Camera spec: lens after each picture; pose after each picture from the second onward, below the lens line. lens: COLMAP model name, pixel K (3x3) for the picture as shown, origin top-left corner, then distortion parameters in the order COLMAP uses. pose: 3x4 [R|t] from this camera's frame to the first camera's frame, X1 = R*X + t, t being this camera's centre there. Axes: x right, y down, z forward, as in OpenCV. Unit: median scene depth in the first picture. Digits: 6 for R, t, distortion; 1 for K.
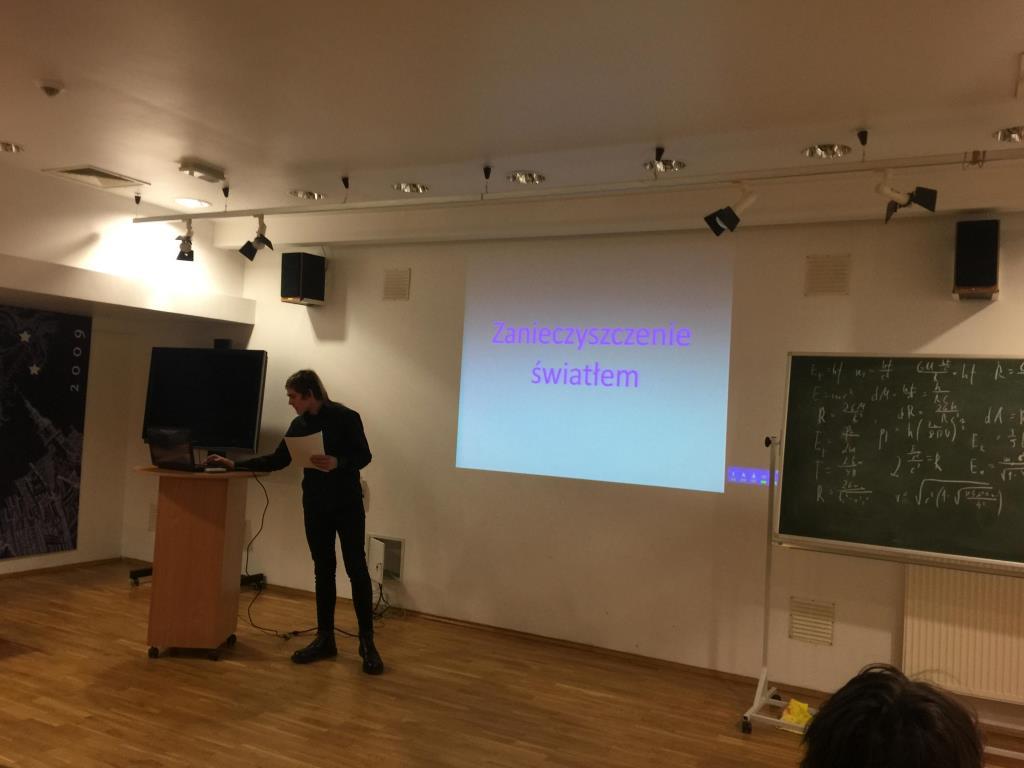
lens RADIAL K [[896.8, 0, 512.0], [0, 896.8, 384.0], [0, 0, 1]] dist [0.105881, -0.148809]
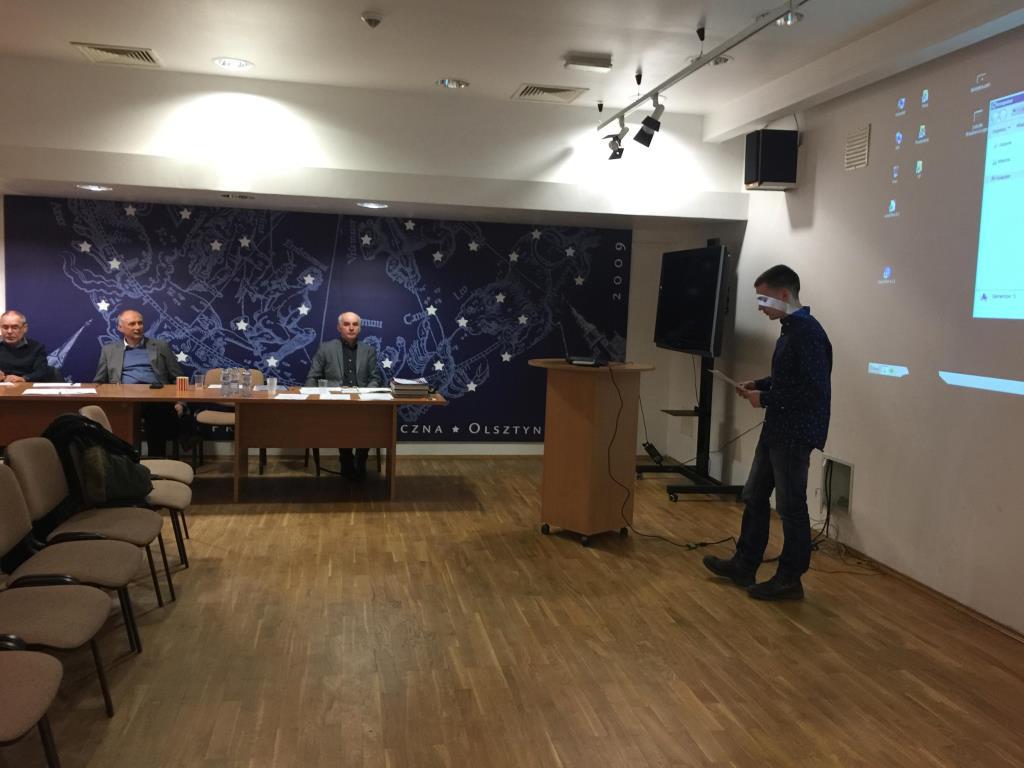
lens RADIAL K [[896.8, 0, 512.0], [0, 896.8, 384.0], [0, 0, 1]] dist [0.105881, -0.148809]
pose [[0.611438, 0.039980, -0.790282, 0.366184], [0.017679, 0.997783, 0.064156, 0.045602], [0.791095, -0.053199, 0.609375, 0.282056]]
